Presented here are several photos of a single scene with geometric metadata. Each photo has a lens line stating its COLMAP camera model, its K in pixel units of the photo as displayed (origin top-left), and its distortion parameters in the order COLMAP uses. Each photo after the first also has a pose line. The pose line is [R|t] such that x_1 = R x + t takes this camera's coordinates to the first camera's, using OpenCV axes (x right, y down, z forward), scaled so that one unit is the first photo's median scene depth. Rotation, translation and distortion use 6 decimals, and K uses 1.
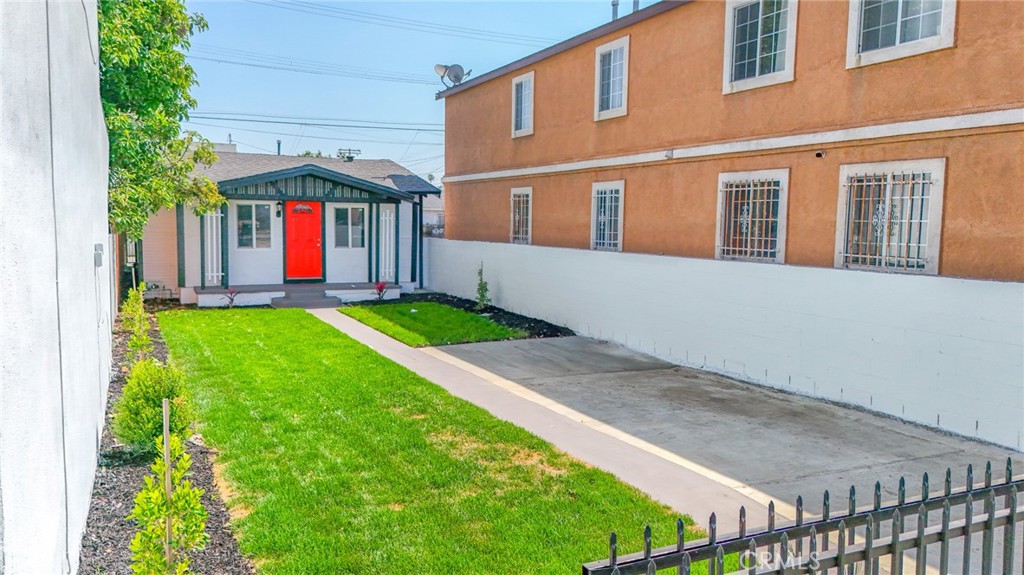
lens RADIAL K [[752.8, 0, 512.0], [0, 752.8, 287.5], [0, 0, 1]] dist [0.080262, -0.084767]
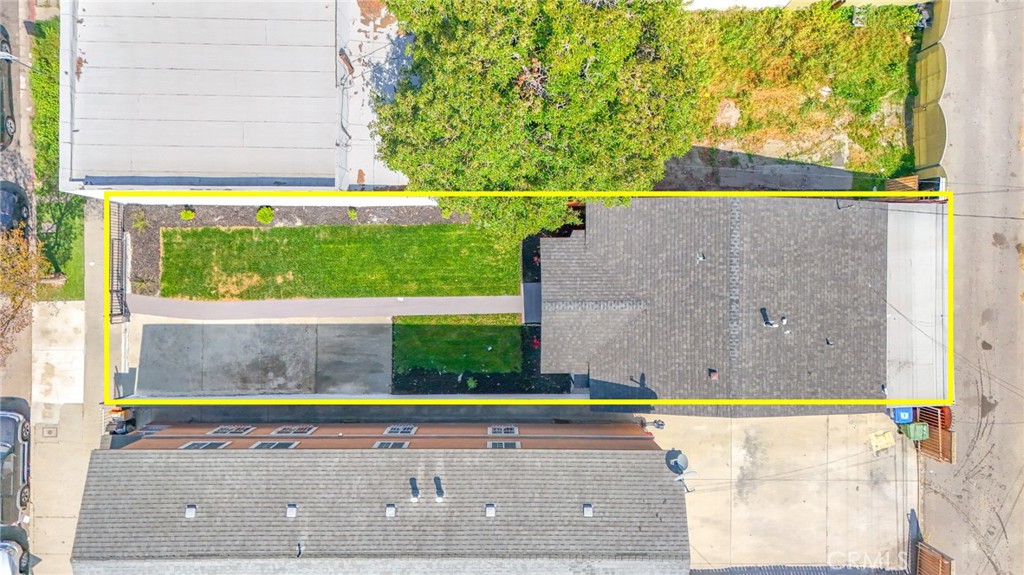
lens RADIAL K [[751.7, 0, 510.3], [0, 751.7, 286.1], [0, 0, 1]] dist [0.071043, -0.064492]
pose [[-0.440219, 0.897647, -0.020888, -0.251740], [-0.105193, -0.028458, 0.994045, -1.777907], [0.891707, 0.439795, 0.106954, 0.789864]]
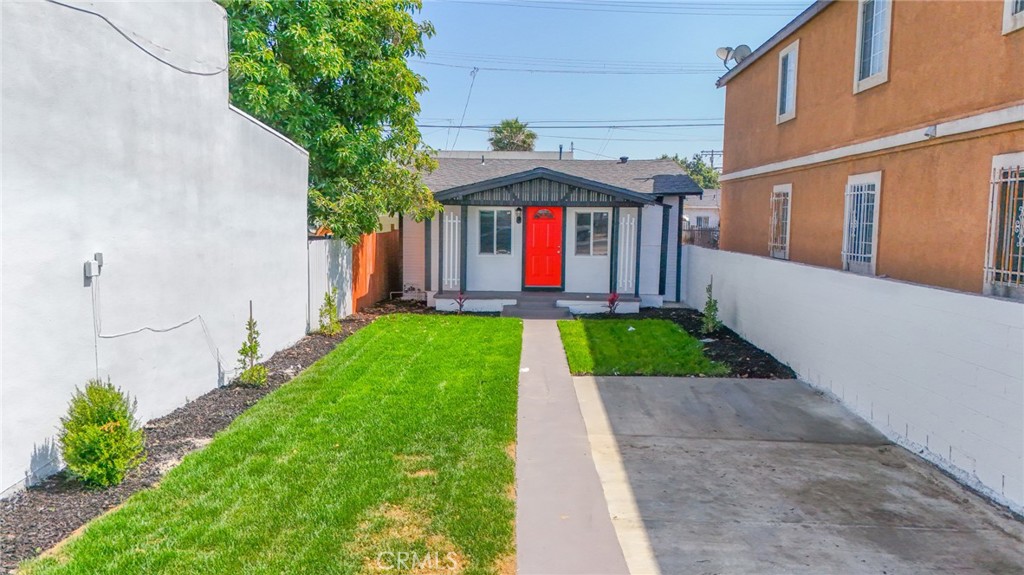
lens RADIAL K [[751.7, 0, 510.3], [0, 751.7, 286.1], [0, 0, 1]] dist [0.071043, -0.064492]
pose [[0.878957, 0.038320, -0.475360, 0.161246], [-0.040838, 0.999153, 0.005034, -0.017719], [0.475150, 0.014988, 0.879777, 0.160204]]
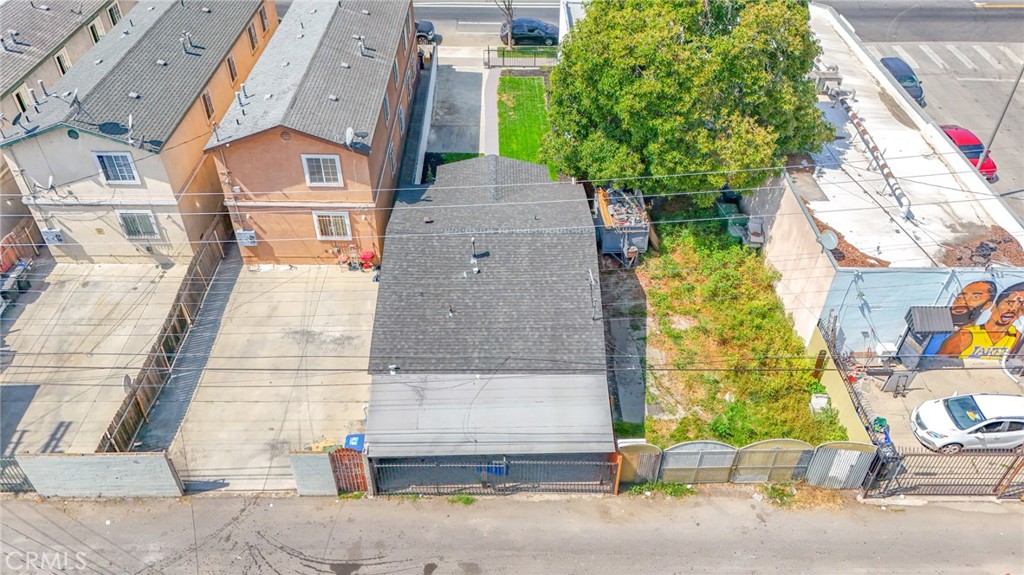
lens RADIAL K [[751.7, 0, 510.3], [0, 751.7, 286.1], [0, 0, 1]] dist [0.071043, -0.064492]
pose [[-0.901954, -0.294973, 0.315388, -1.063009], [0.015289, 0.708079, 0.705968, -1.343170], [-0.431561, 0.641573, -0.634145, 2.533712]]
